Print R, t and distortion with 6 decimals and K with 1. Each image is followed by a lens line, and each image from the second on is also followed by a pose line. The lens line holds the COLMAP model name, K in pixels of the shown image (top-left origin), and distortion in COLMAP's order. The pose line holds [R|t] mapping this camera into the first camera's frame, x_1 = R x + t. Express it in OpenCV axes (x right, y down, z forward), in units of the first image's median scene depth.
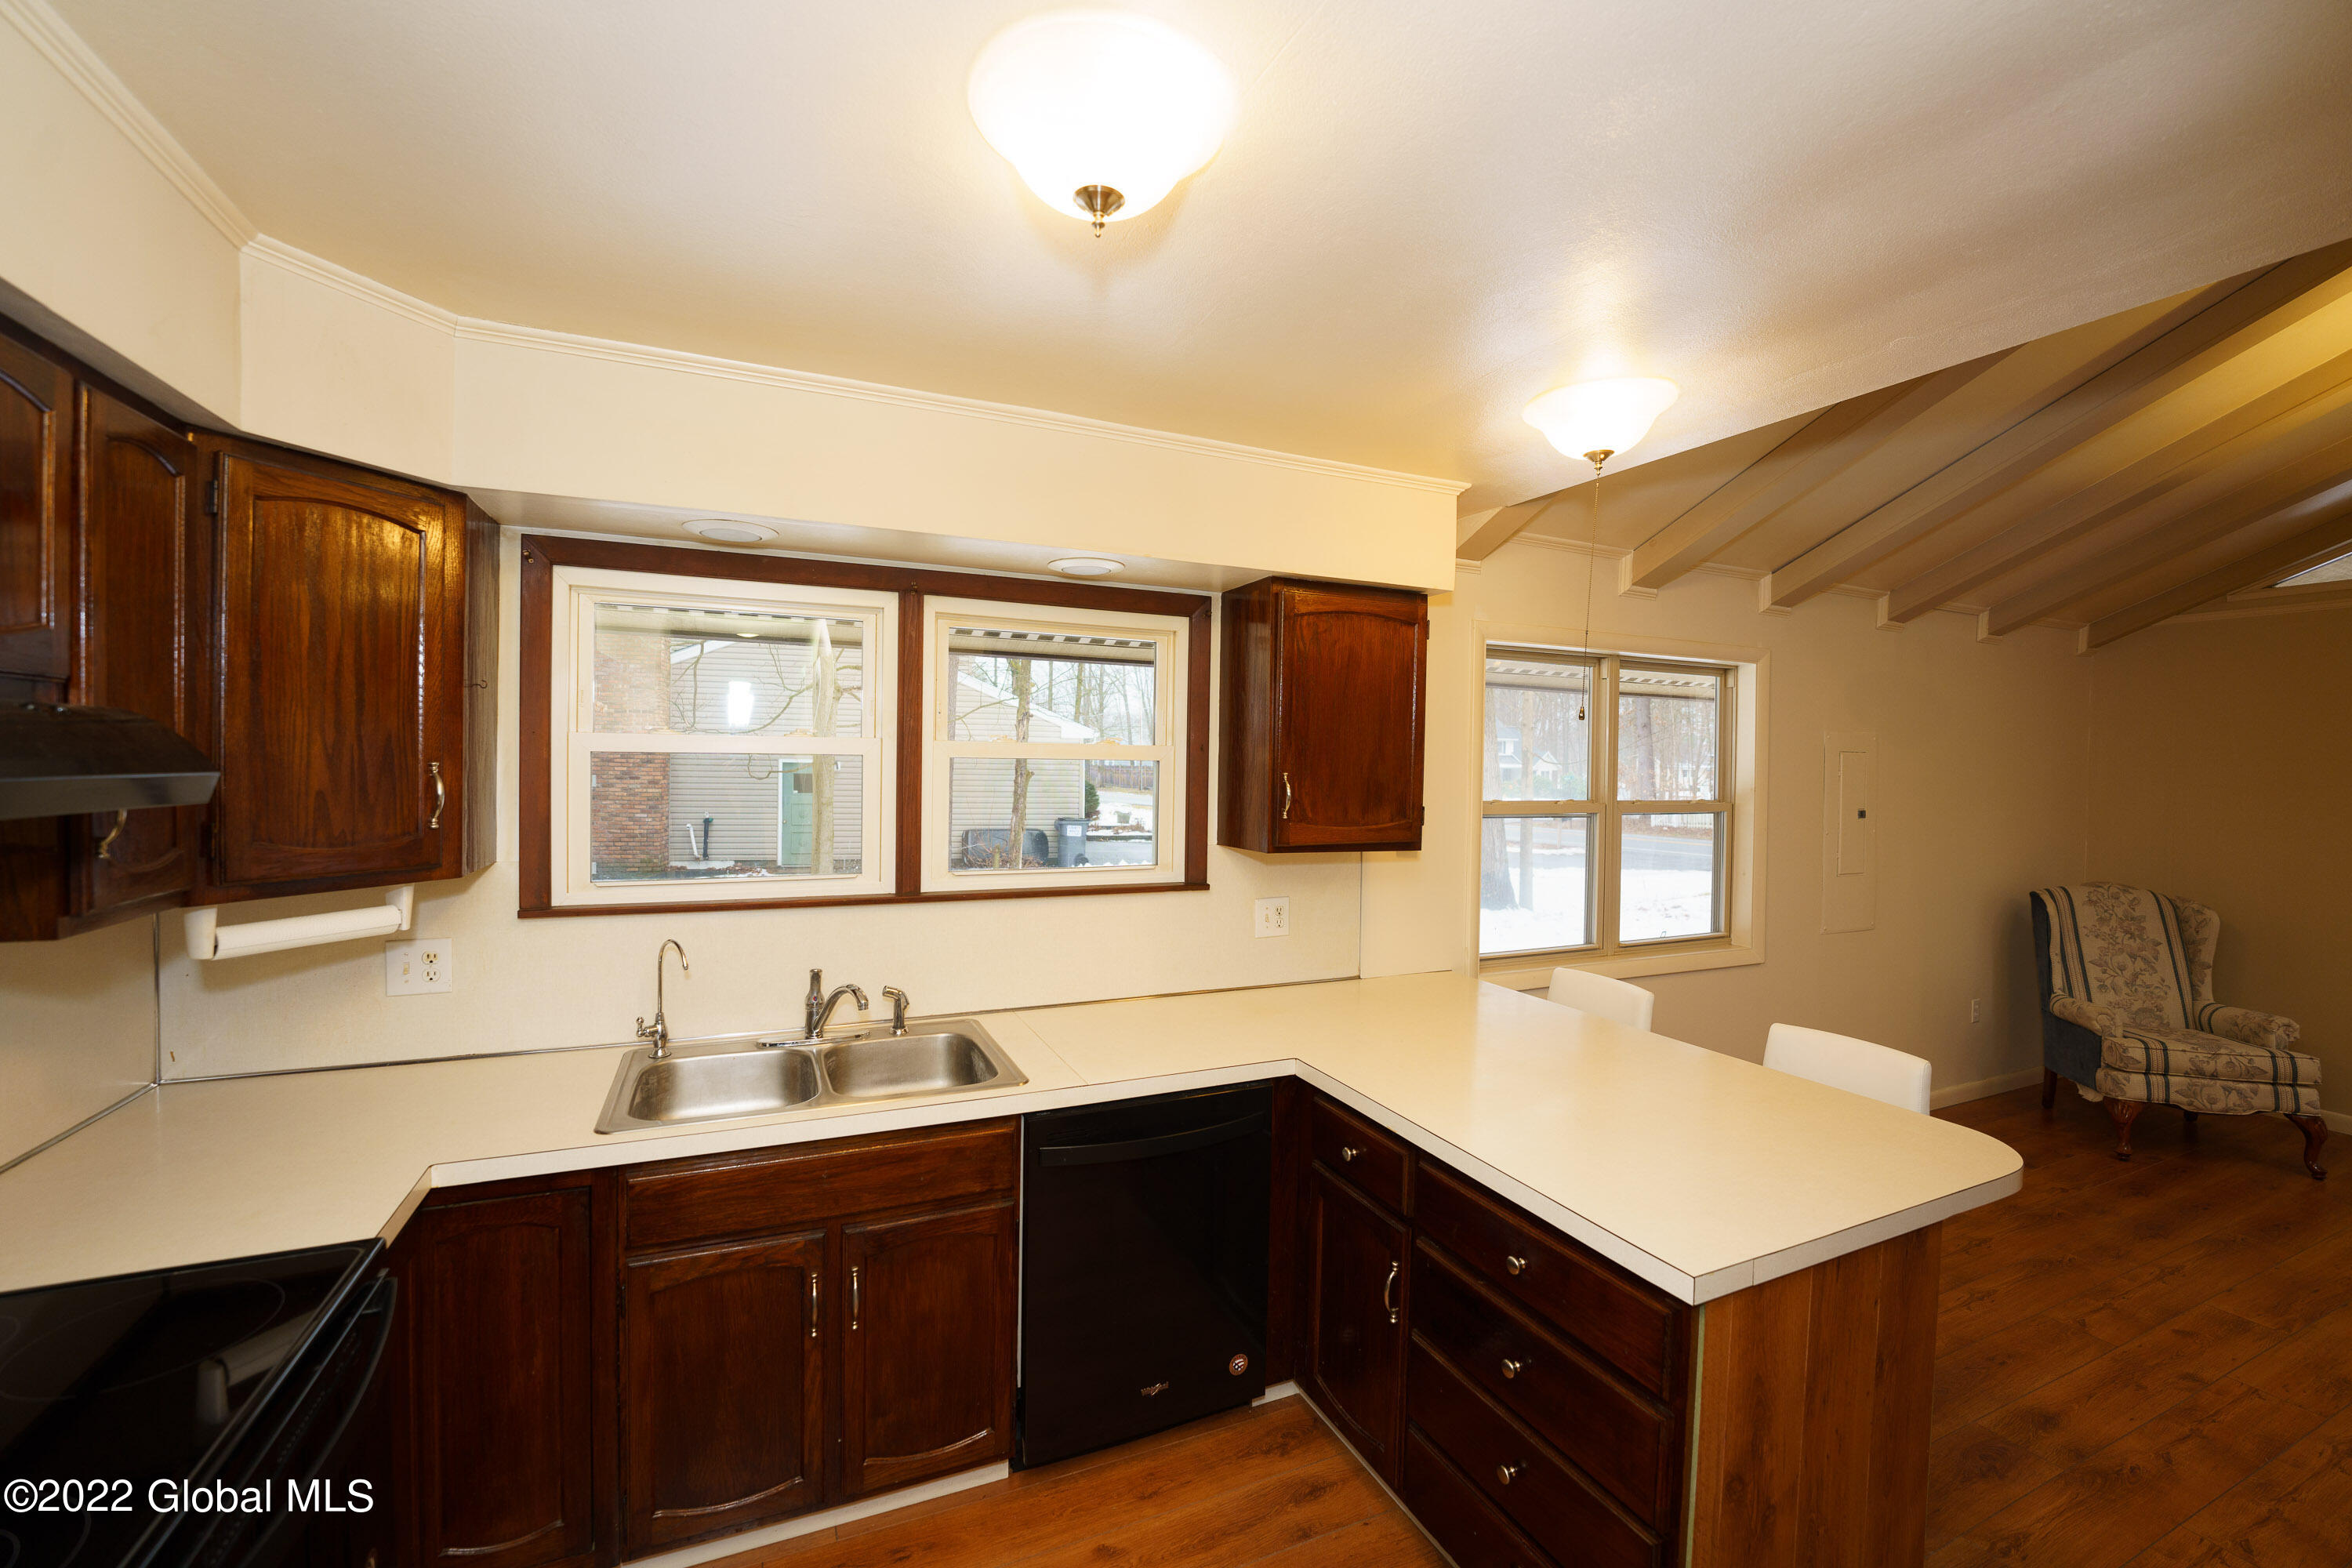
lens RADIAL K [[956.0, 0, 1173.1], [0, 956.0, 778.0], [0, 0, 1]] dist [-0.028922, 0.003830]
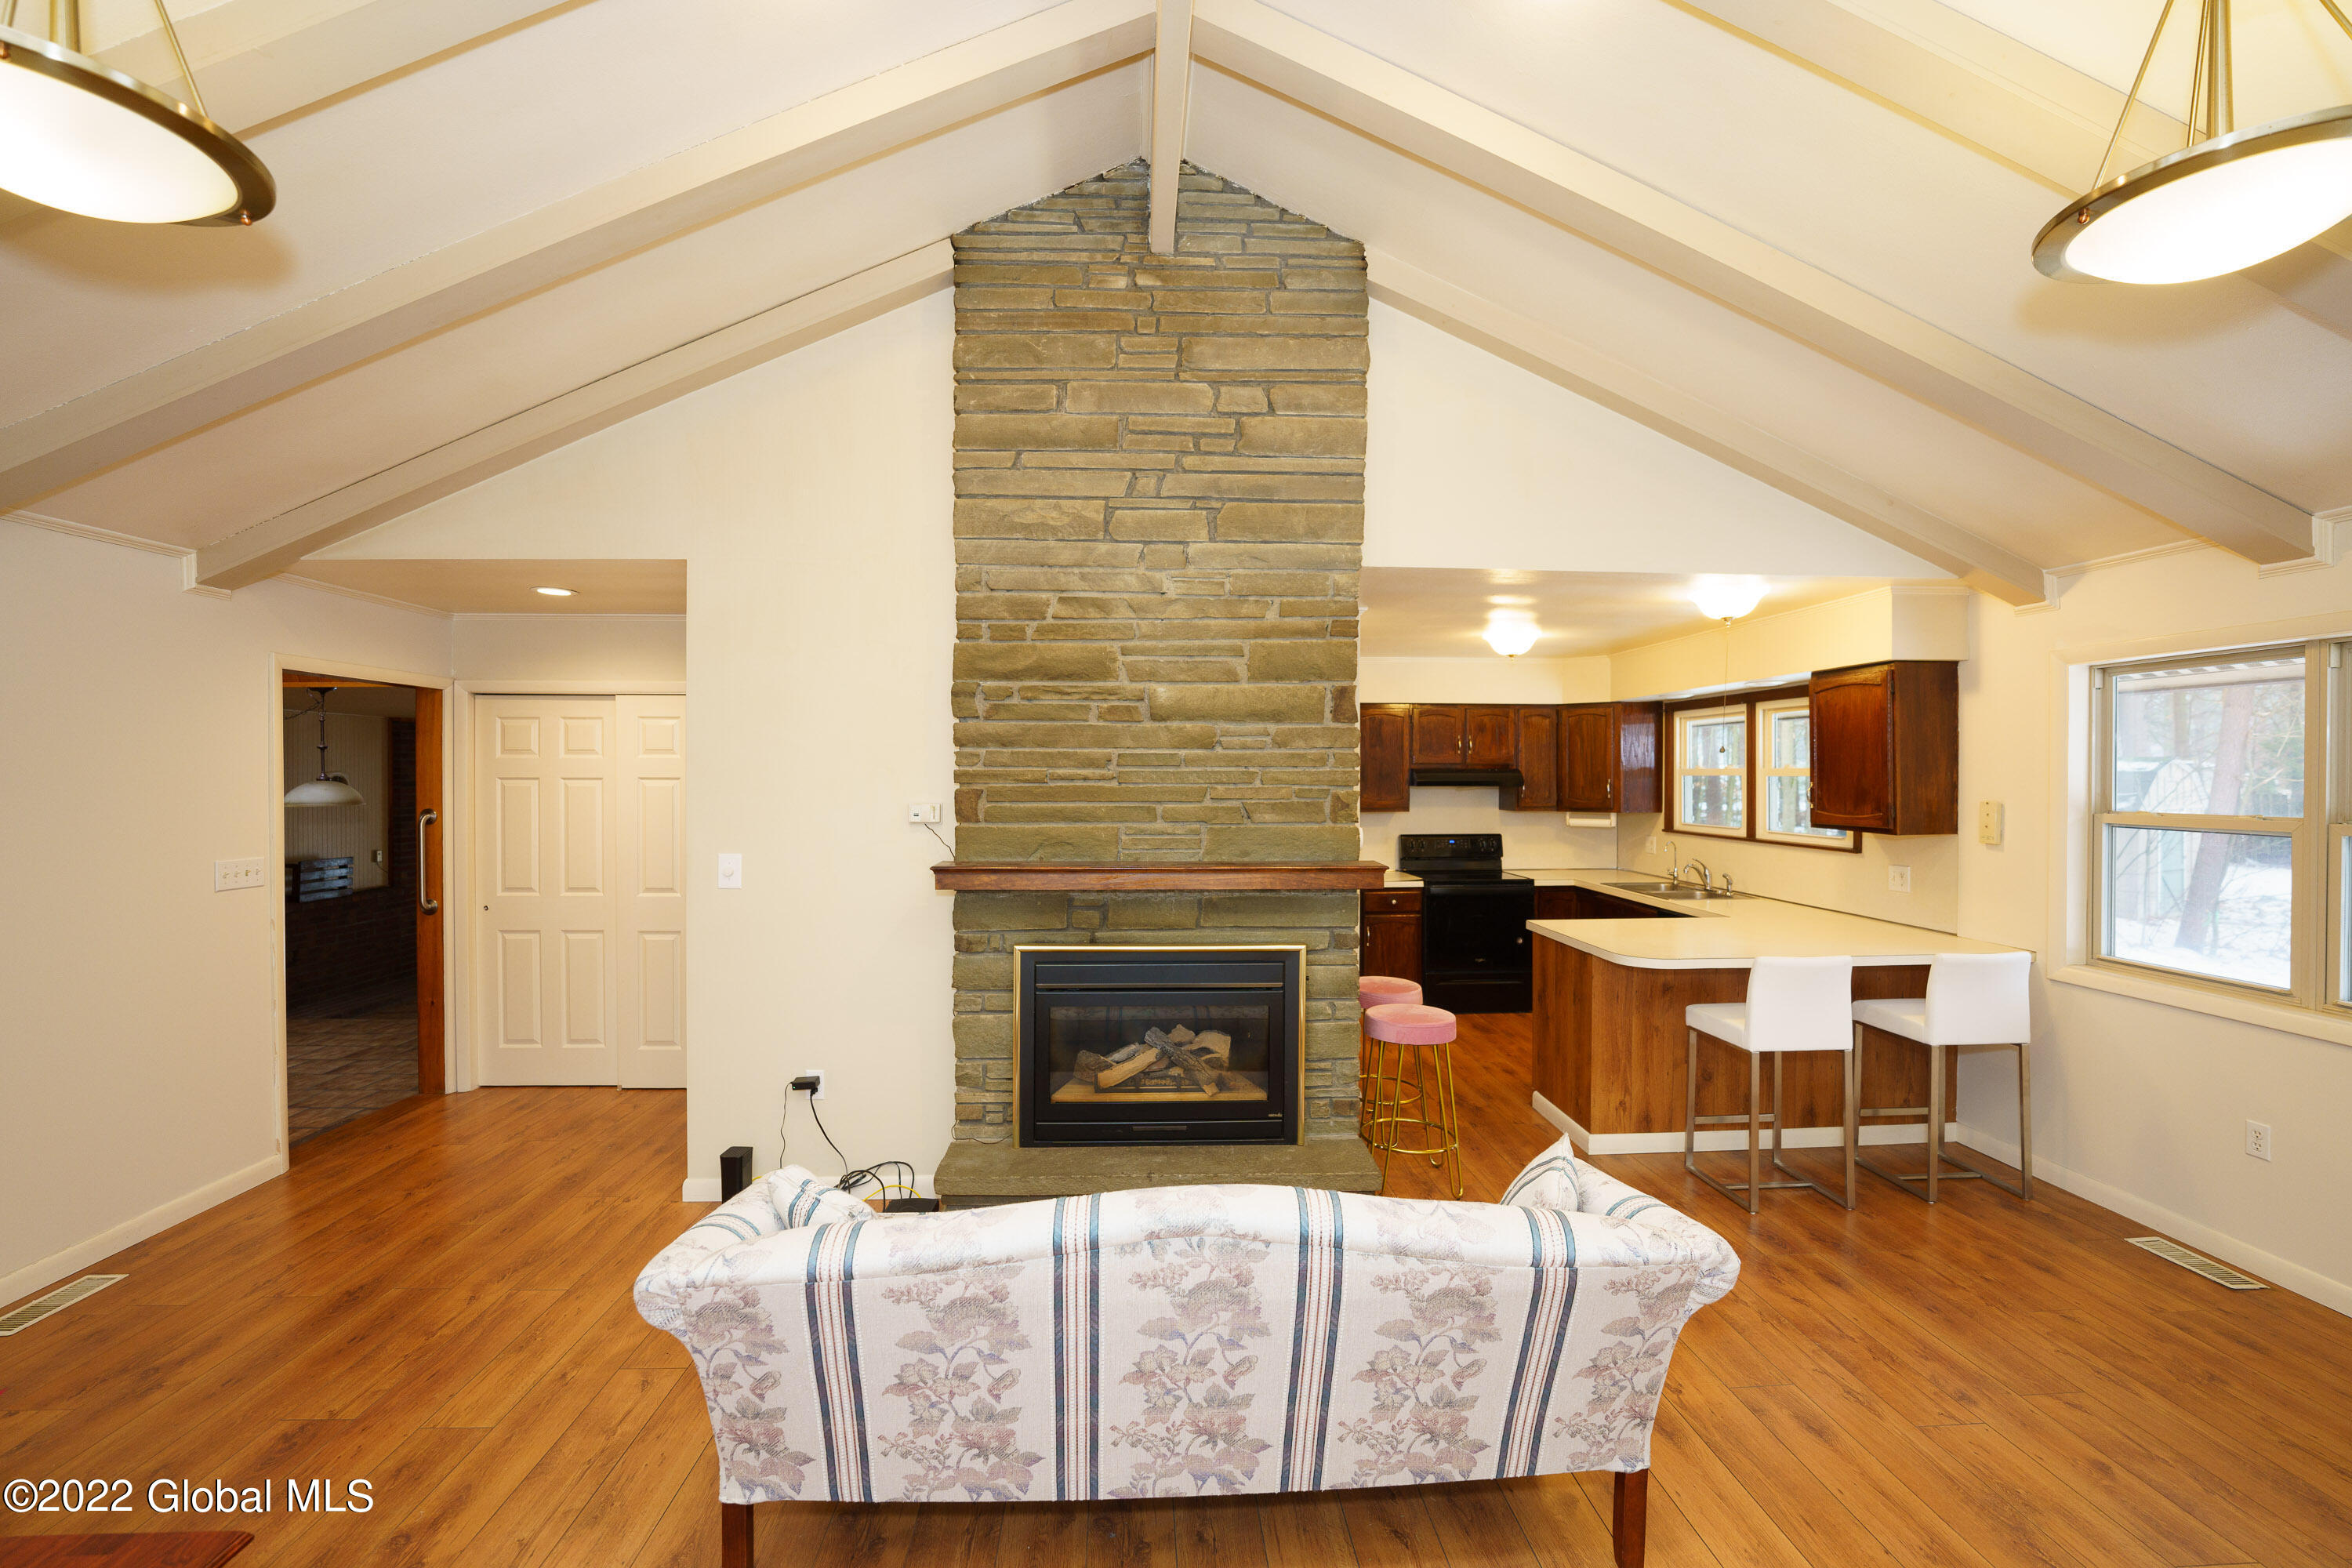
lens RADIAL K [[956.0, 0, 1173.1], [0, 956.0, 778.0], [0, 0, 1]] dist [-0.028922, 0.003830]
pose [[-0.368559, -0.010290, -0.929547, 1.929009], [-0.023109, 0.999731, -0.001904, 0.015344], [0.929317, 0.020779, -0.368698, 0.472128]]
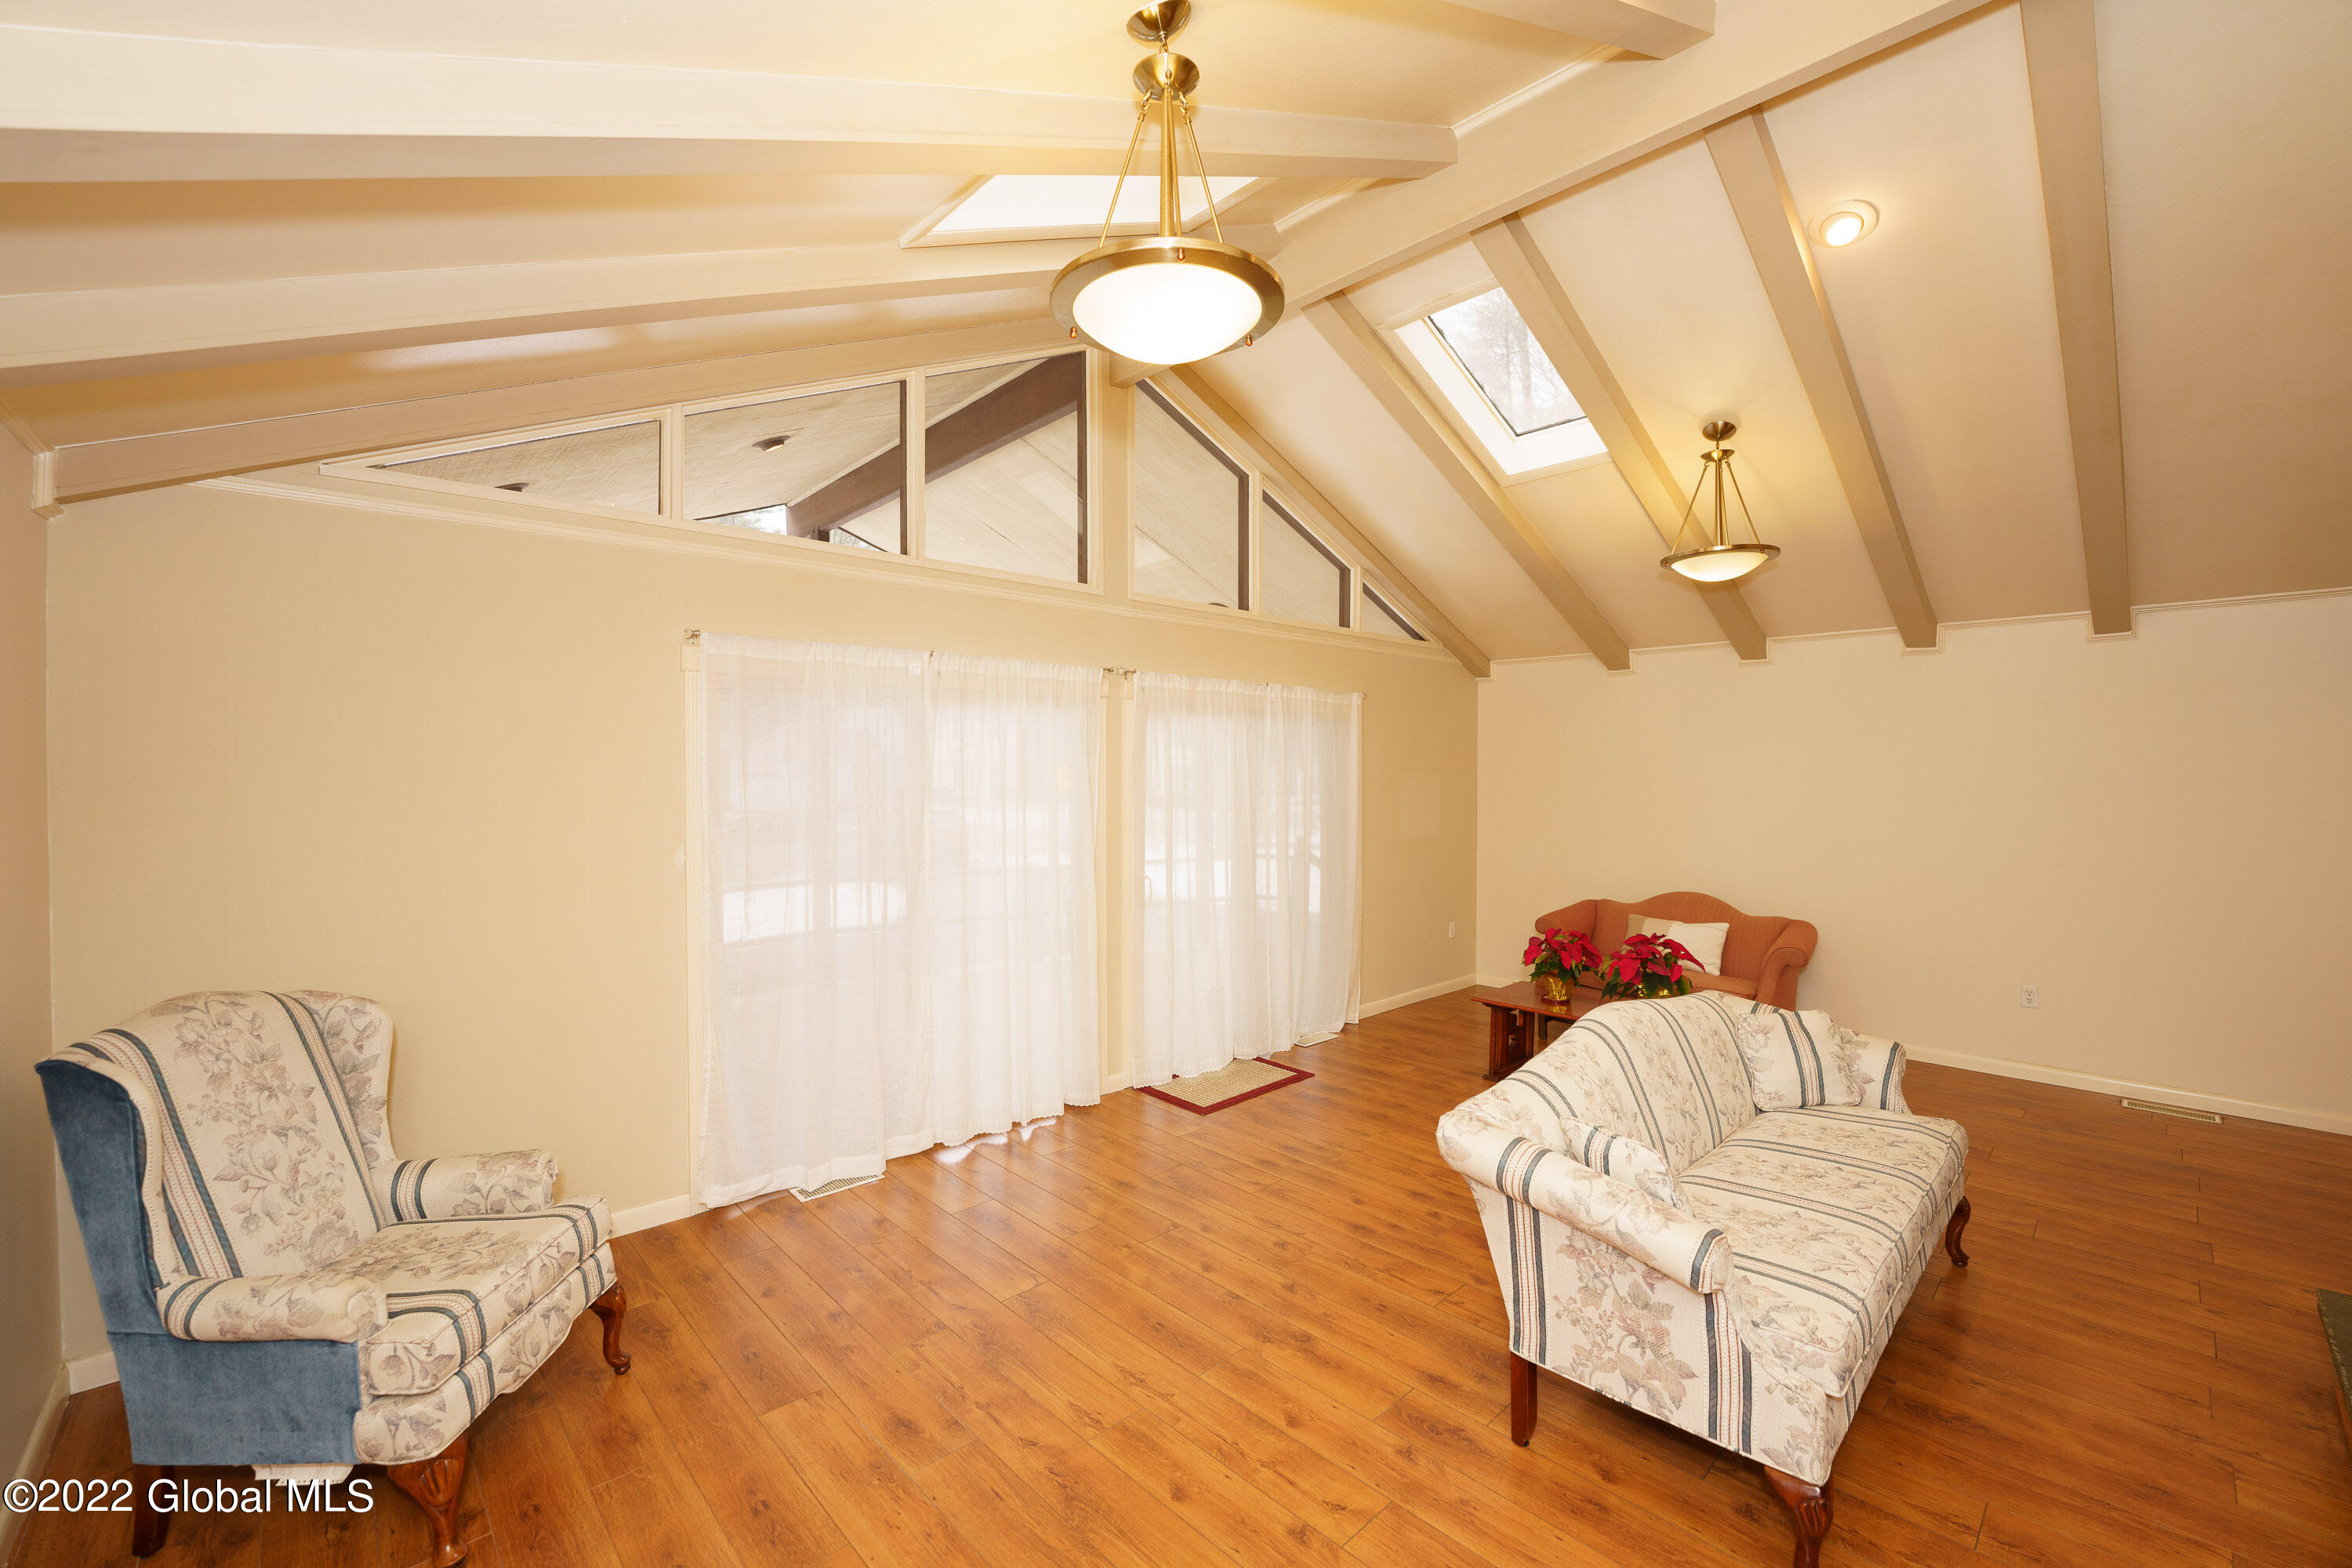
lens RADIAL K [[956.0, 0, 1173.1], [0, 956.0, 778.0], [0, 0, 1]] dist [-0.028922, 0.003830]
pose [[-0.322637, -0.020775, 0.946295, 0.600015], [0.012528, 0.999578, 0.026216, -0.009249], [-0.946440, 0.020313, -0.322240, 1.037317]]
